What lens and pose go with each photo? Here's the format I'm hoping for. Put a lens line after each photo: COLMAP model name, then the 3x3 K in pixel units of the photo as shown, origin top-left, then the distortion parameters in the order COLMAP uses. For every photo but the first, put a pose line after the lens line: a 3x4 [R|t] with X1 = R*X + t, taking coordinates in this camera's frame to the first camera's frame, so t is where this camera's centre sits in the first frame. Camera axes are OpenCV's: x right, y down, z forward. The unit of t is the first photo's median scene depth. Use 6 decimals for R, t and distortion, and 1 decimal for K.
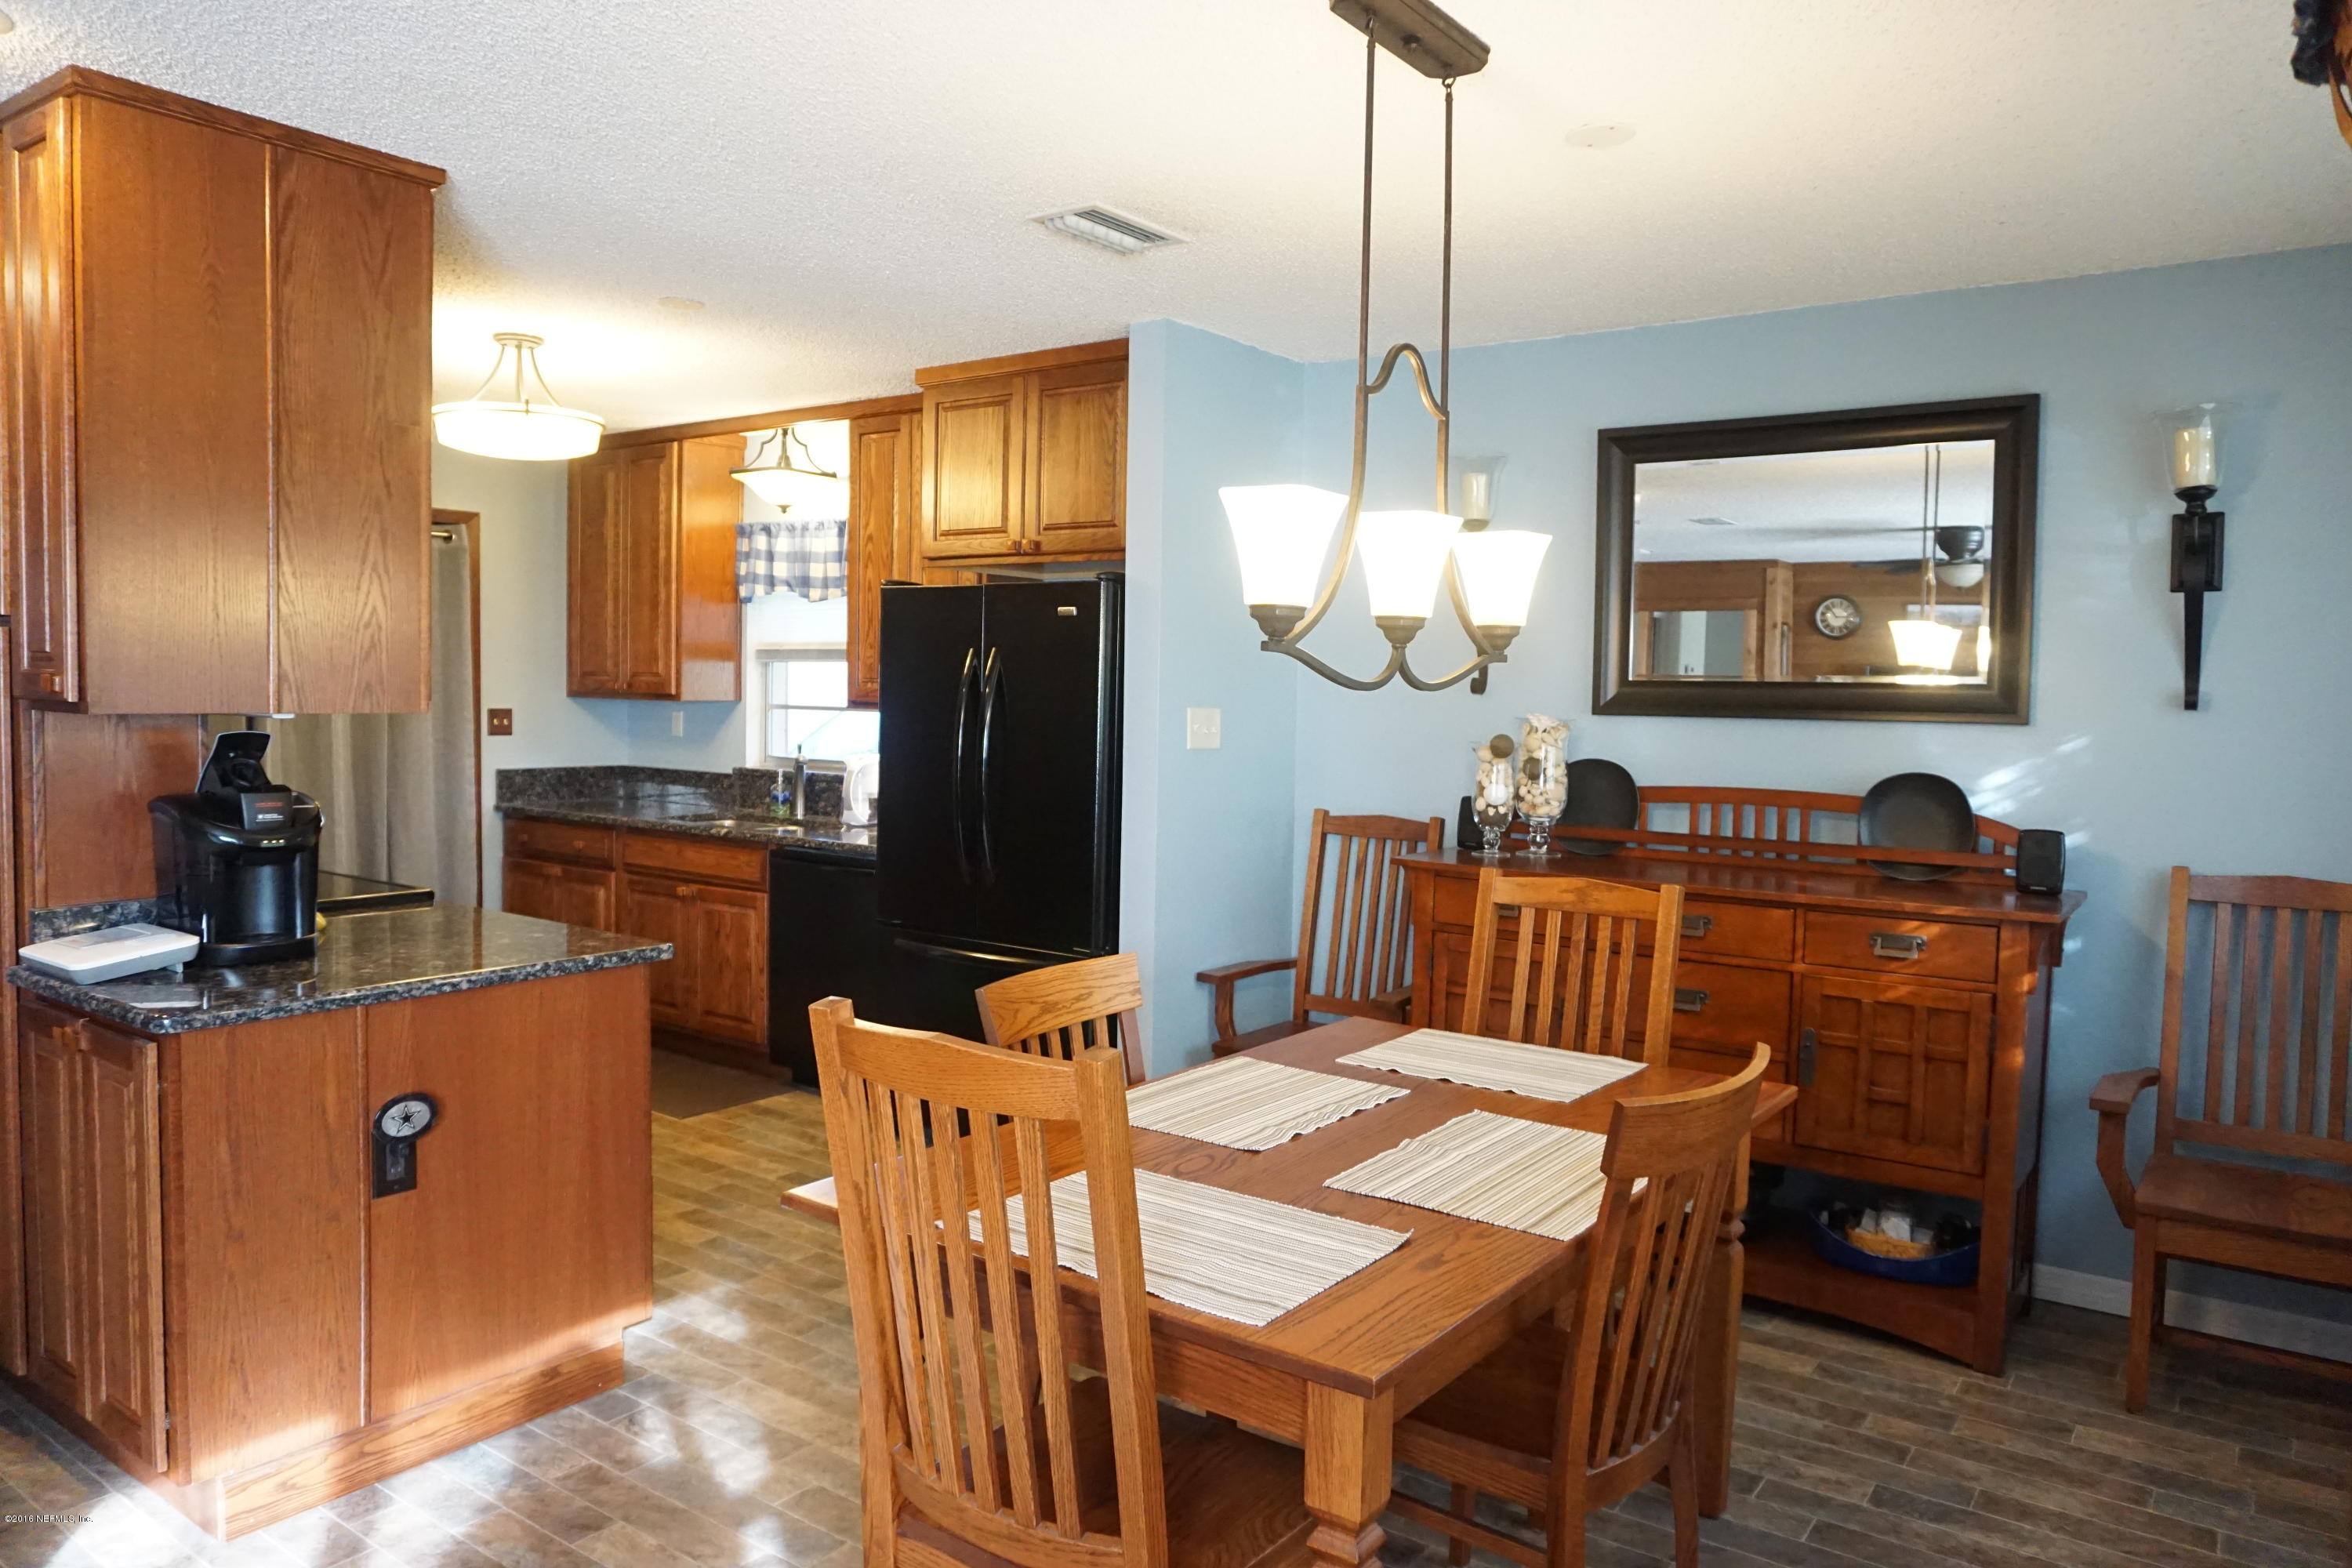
lens RADIAL K [[1567.1, 0, 1179.8], [0, 1567.1, 783.2], [0, 0, 1]] dist [-0.051291, 0.035059]
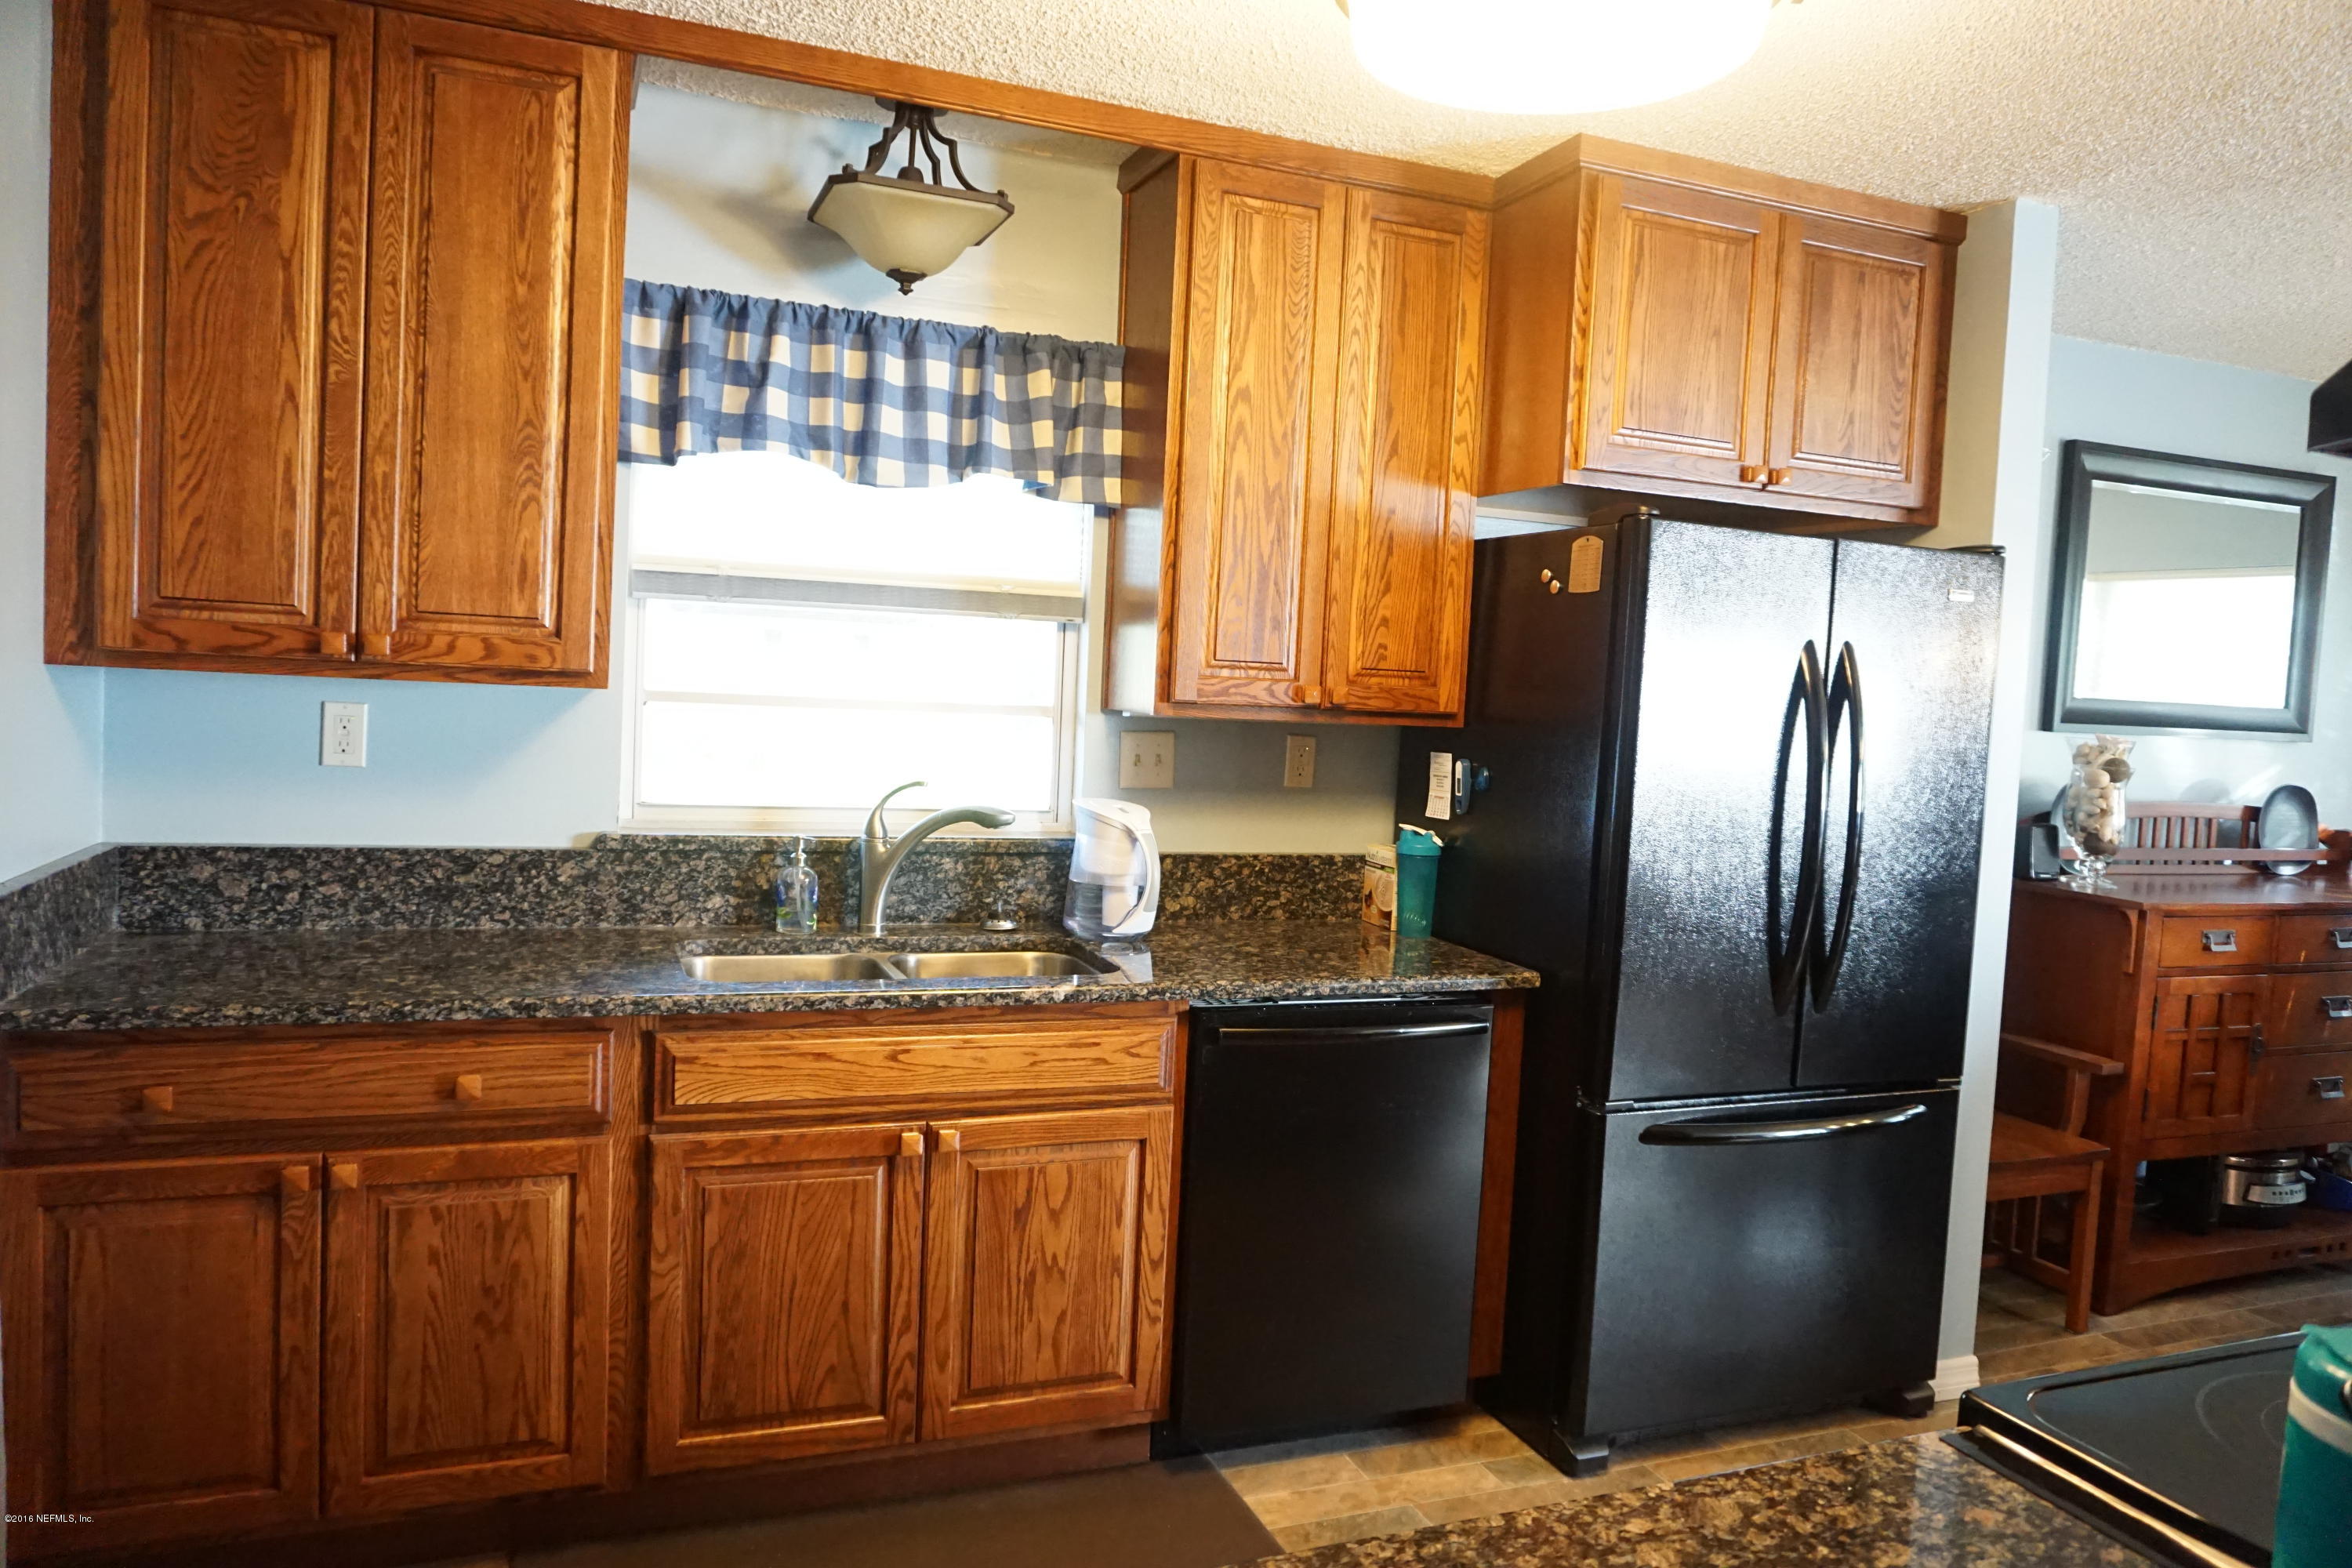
lens RADIAL K [[1567.1, 0, 1181.1], [0, 1567.1, 776.7], [0, 0, 1]] dist [-0.051291, 0.035059]
pose [[0.540729, -0.047117, 0.839876, -0.897350], [0.011270, 0.998746, 0.048773, -0.073349], [-0.841121, -0.016908, 0.540582, 0.992858]]
